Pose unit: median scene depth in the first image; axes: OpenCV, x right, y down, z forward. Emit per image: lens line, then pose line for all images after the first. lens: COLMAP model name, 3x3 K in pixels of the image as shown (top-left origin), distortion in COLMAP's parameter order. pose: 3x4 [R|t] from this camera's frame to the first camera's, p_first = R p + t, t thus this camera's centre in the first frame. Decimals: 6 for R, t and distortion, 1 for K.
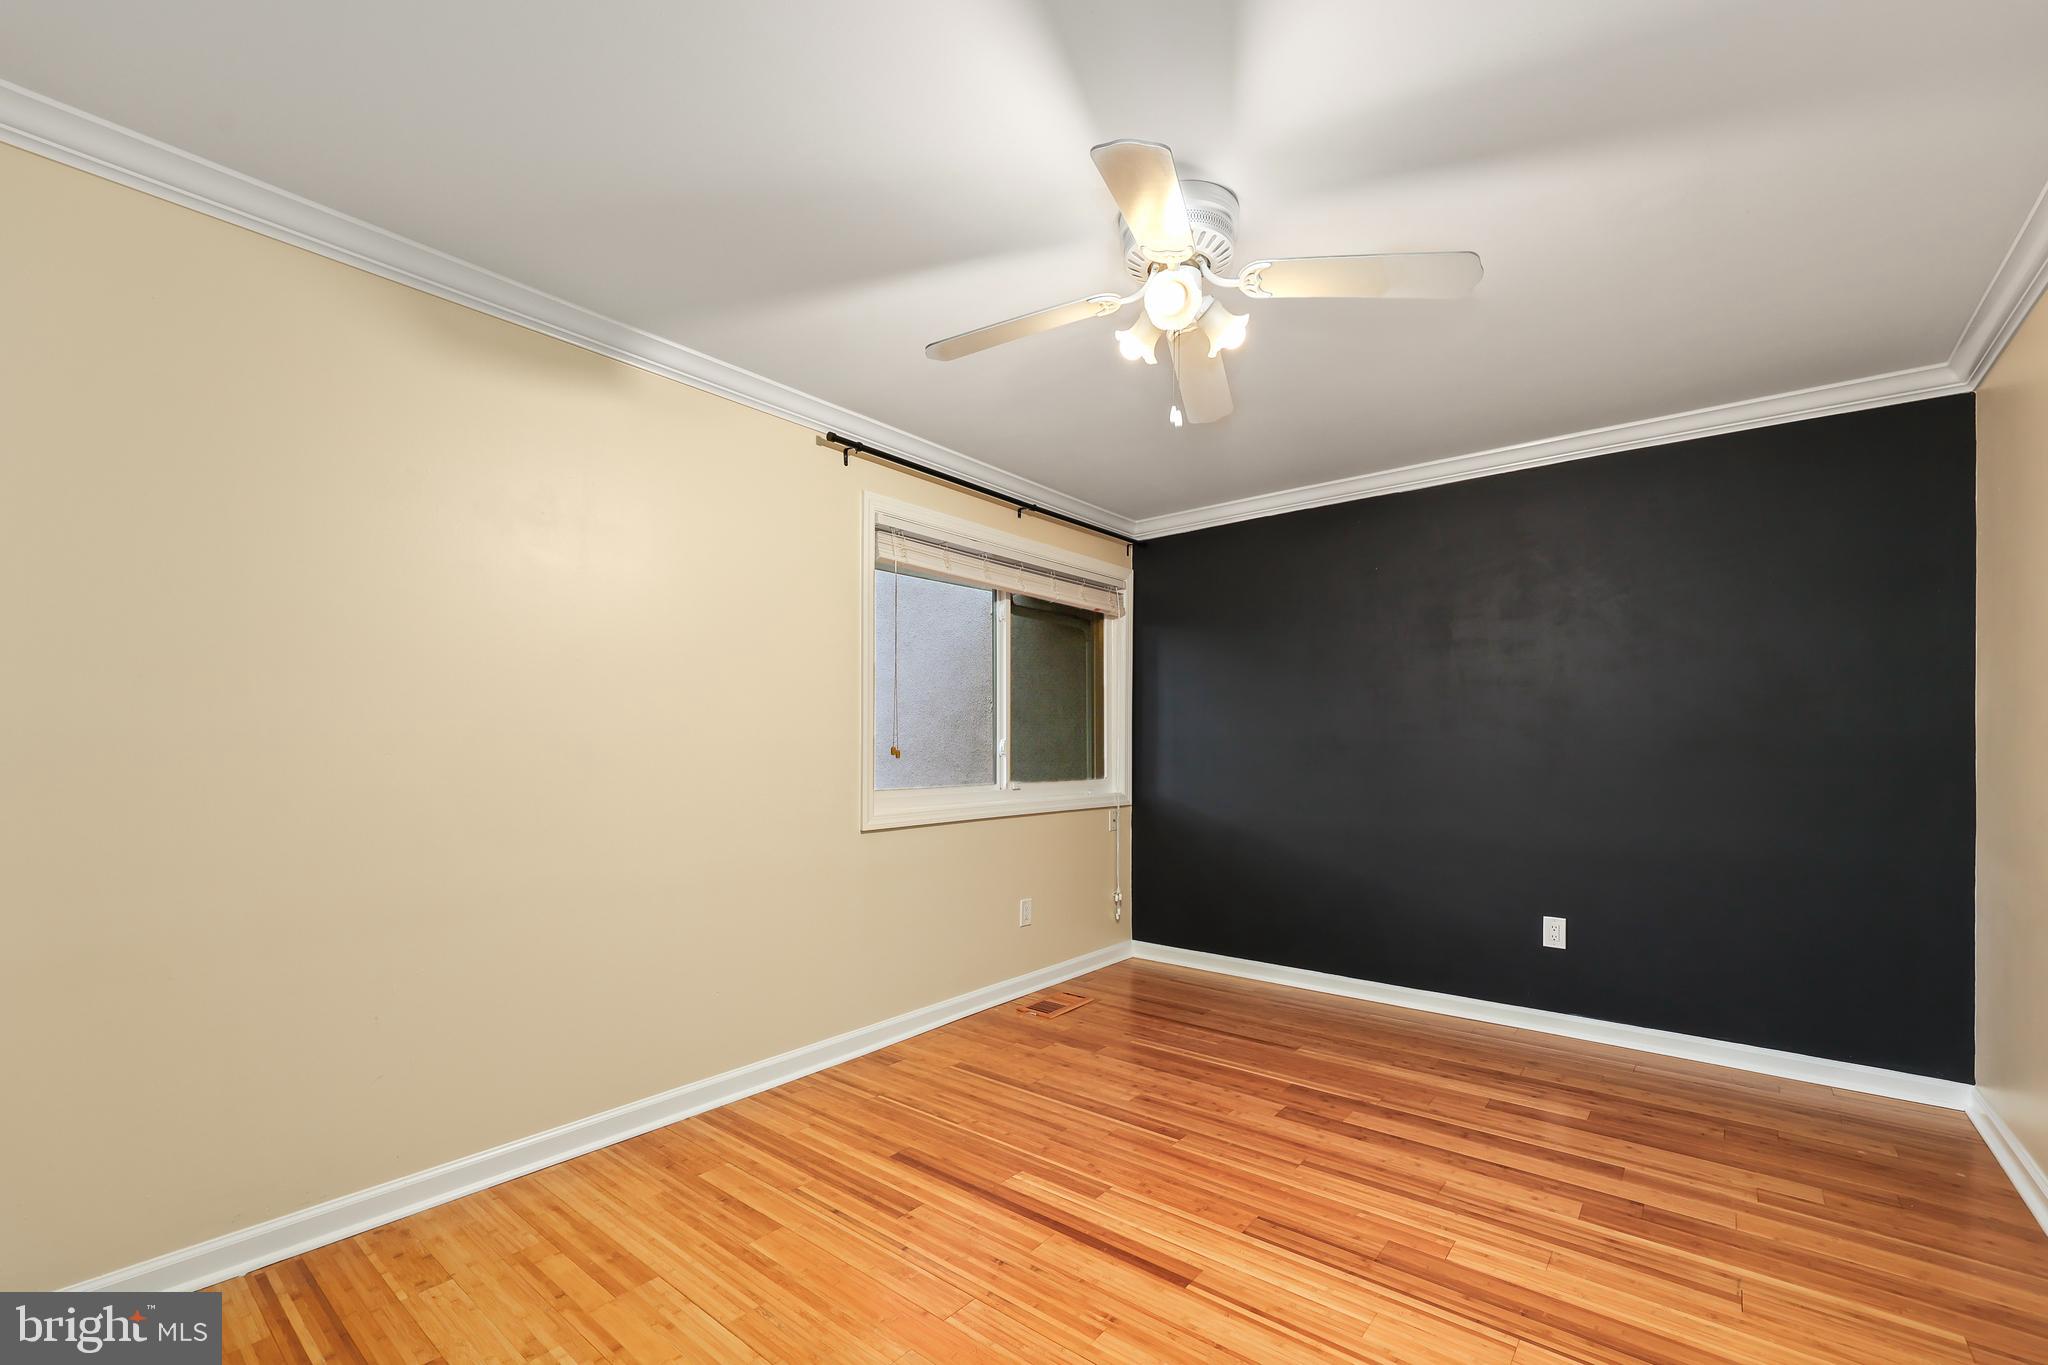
lens RADIAL K [[870.0, 0, 1028.5], [0, 870.0, 744.7], [0, 0, 1]] dist [0.000017, -0.000078]
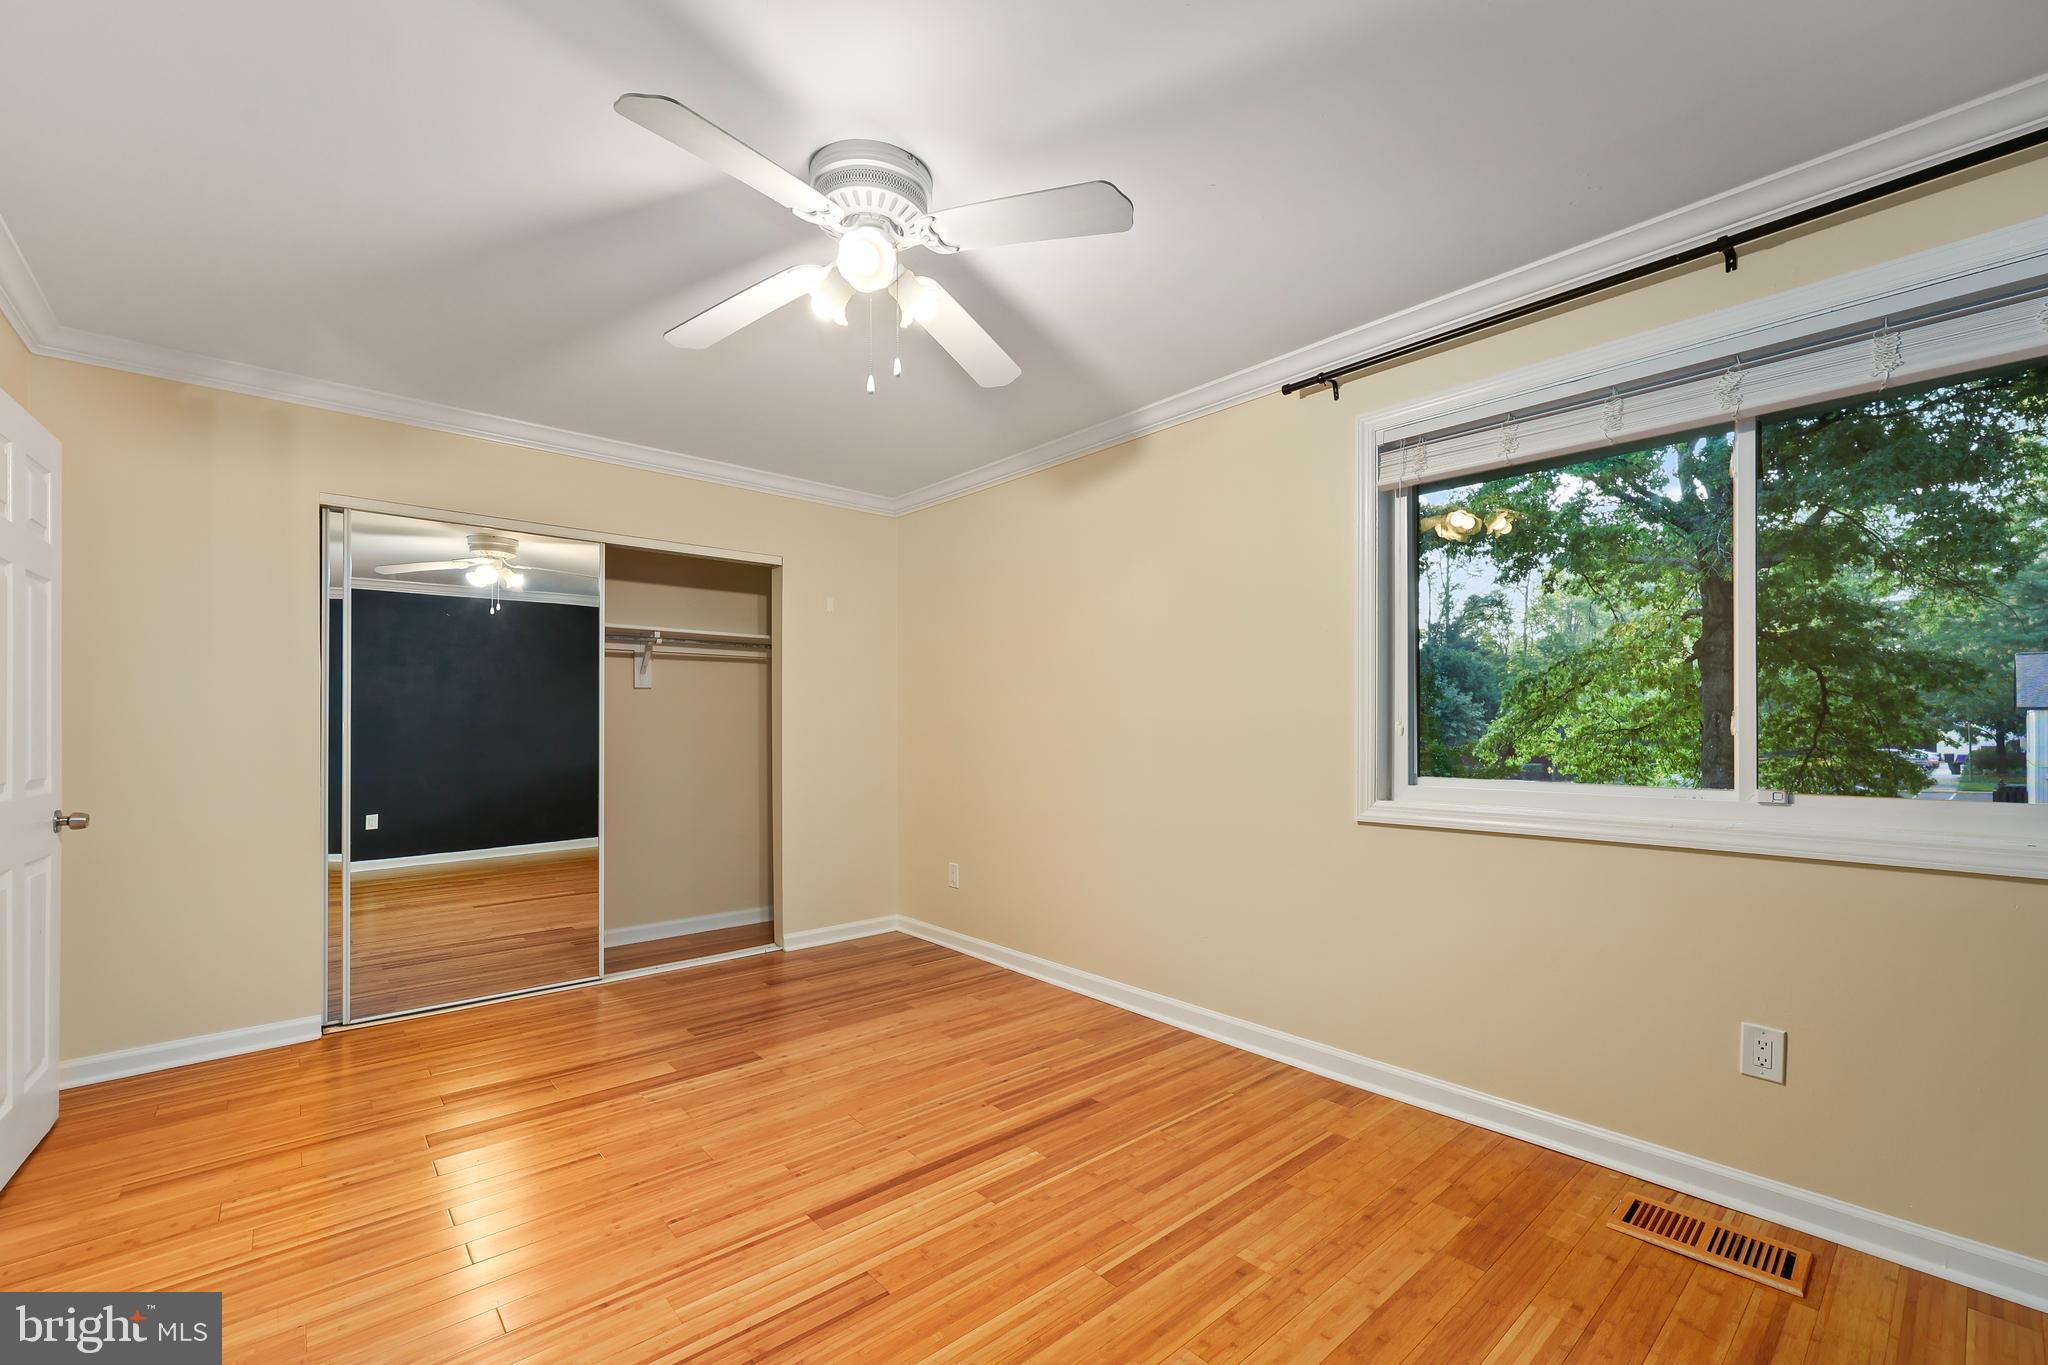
lens RADIAL K [[848.5, 0, 1029.9], [0, 848.5, 714.0], [0, 0, 1]] dist [0.002457, -0.000485]
pose [[-0.168973, -0.011791, -0.985550, 0.997926], [0.006770, 0.999891, -0.013123, 0.007342], [0.985598, -0.008889, -0.168874, 1.221815]]
